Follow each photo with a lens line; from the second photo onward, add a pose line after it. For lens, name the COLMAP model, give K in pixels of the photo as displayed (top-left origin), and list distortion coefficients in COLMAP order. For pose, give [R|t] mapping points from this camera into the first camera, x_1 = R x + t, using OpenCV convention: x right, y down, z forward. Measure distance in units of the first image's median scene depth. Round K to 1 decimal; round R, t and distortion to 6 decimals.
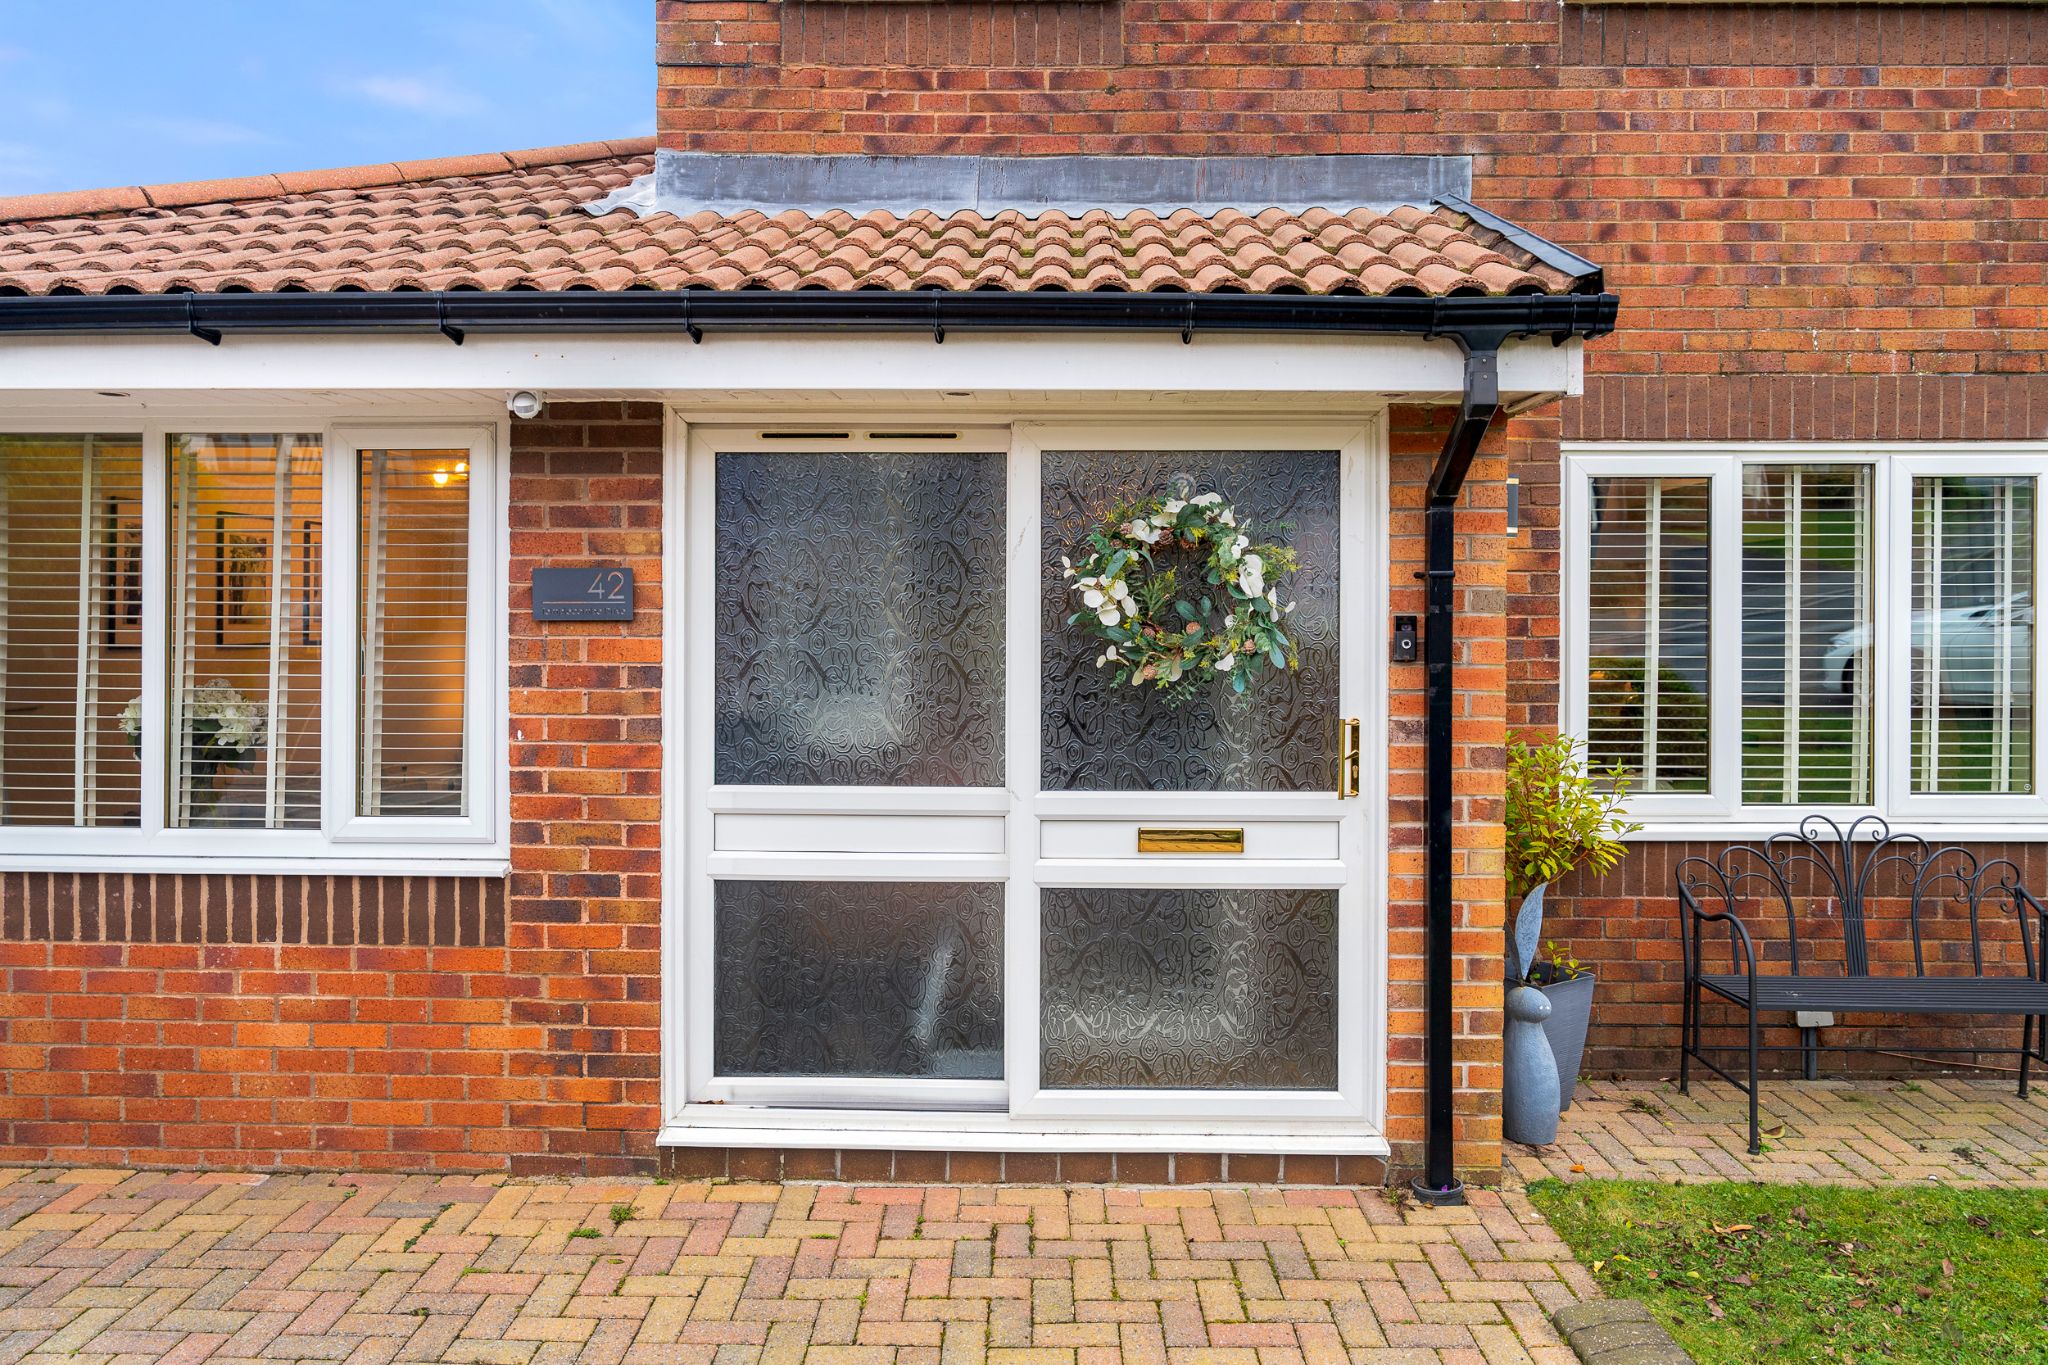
lens RADIAL K [[1424.0, 0, 1029.3], [0, 1424.0, 614.4], [0, 0, 1]] dist [-0.024840, 0.000039]
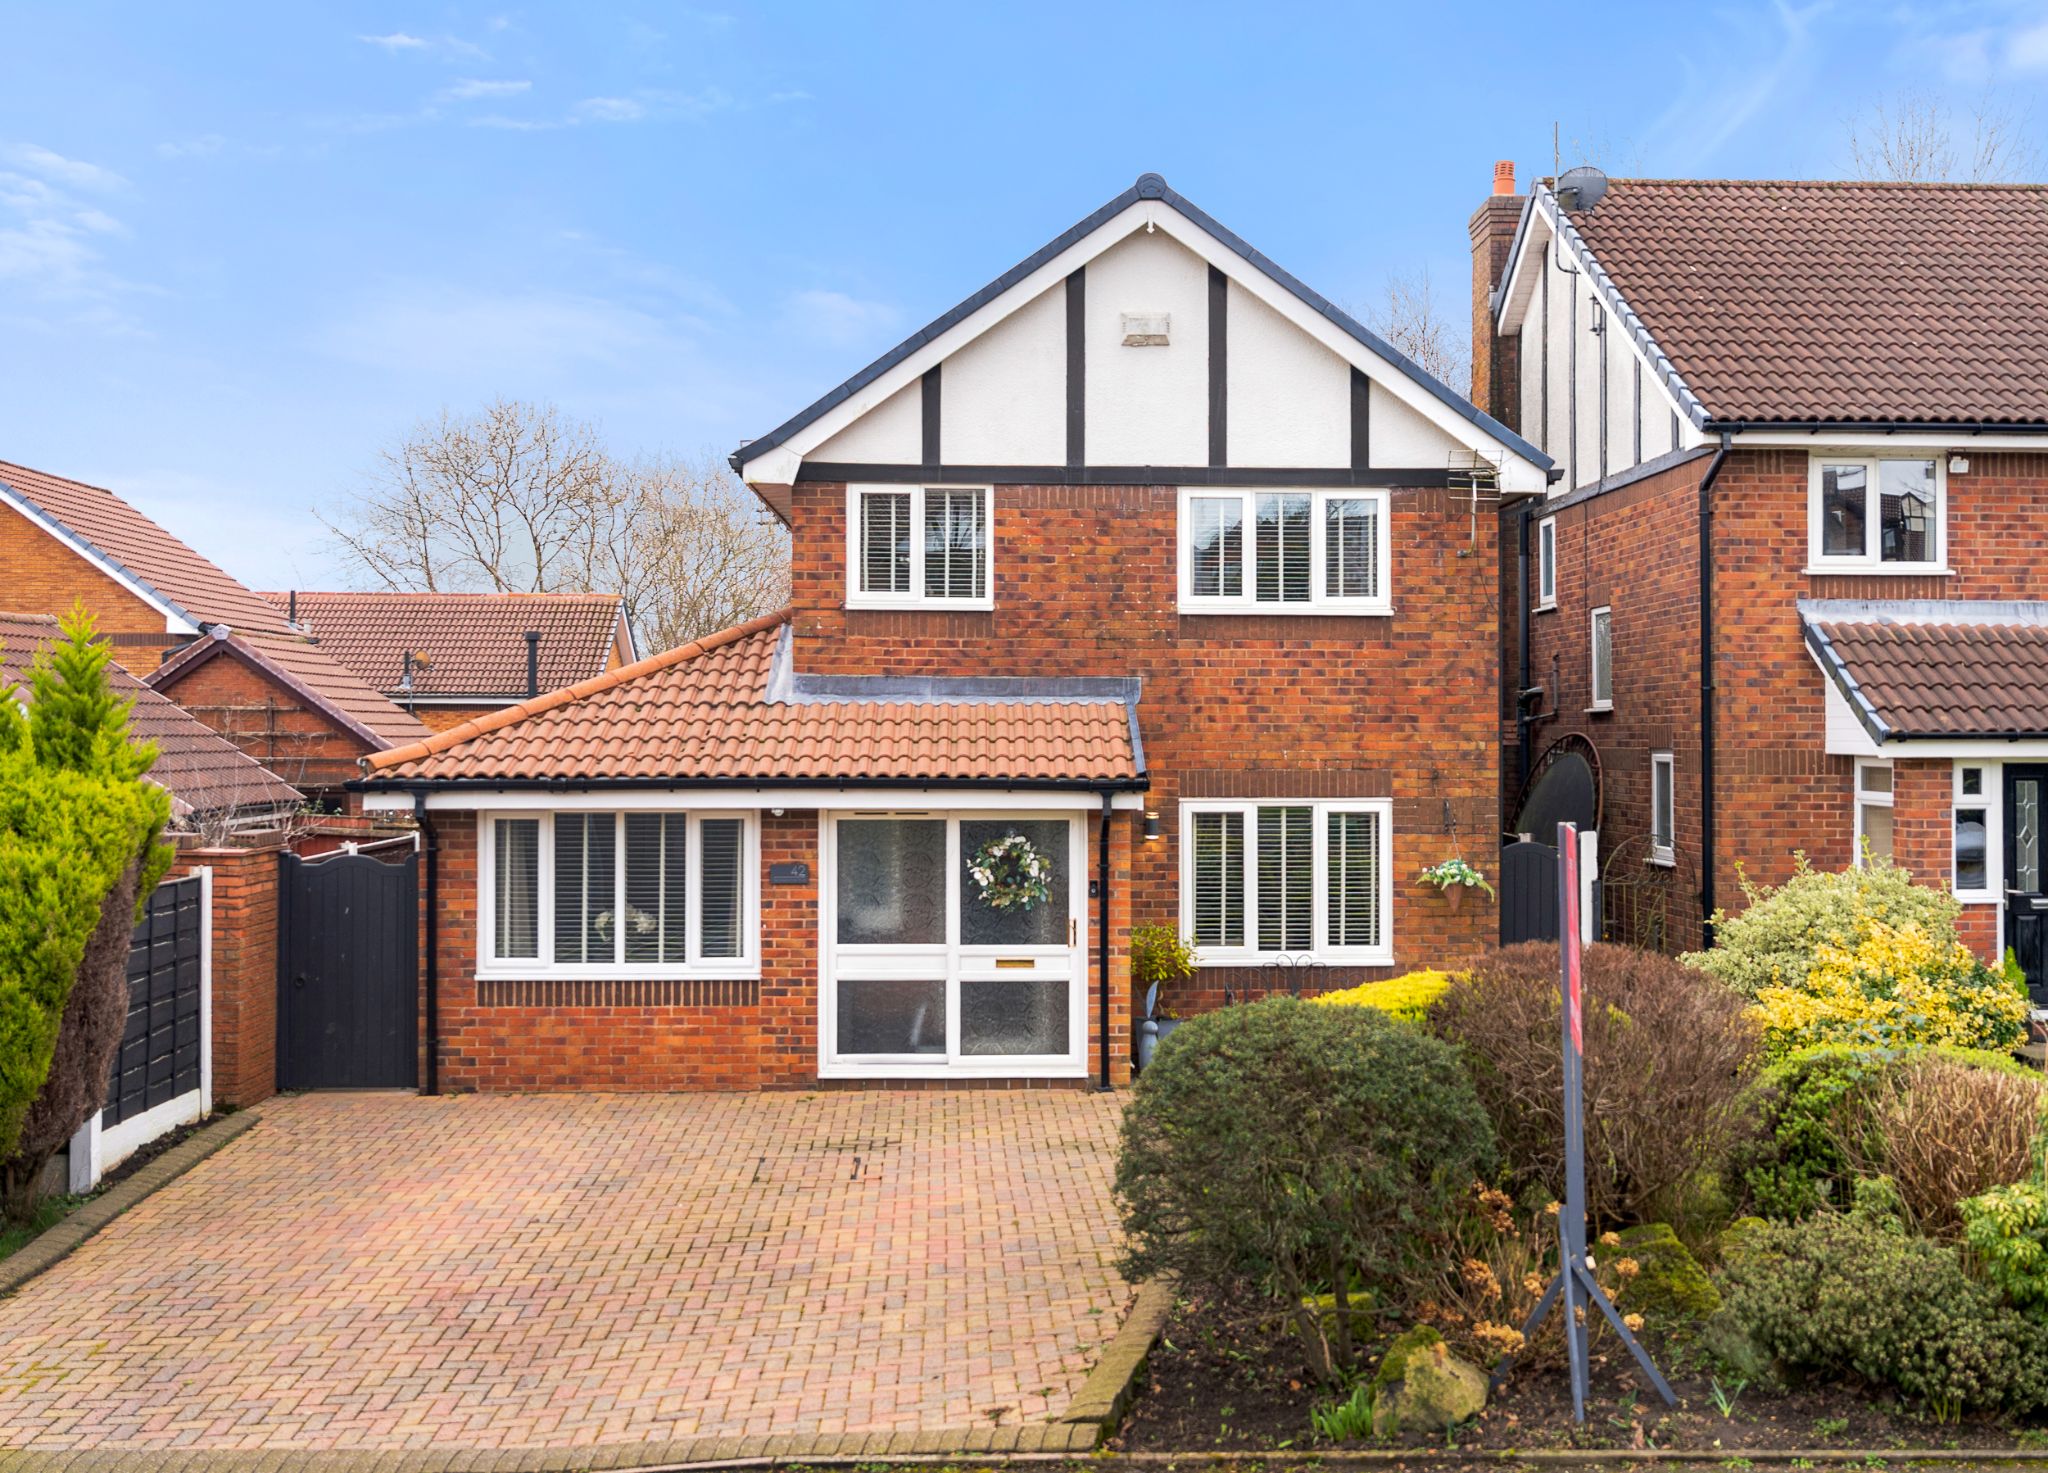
lens RADIAL K [[2139.7, 0, 1024.0], [0, 2139.7, 736.5], [0, 0, 1]] dist [-0.011878, -0.002582]
pose [[0.998991, -0.003538, 0.044782, -0.050295], [0.003066, 0.999939, 0.010615, -0.312640], [-0.044817, -0.010467, 0.998940, -3.028695]]
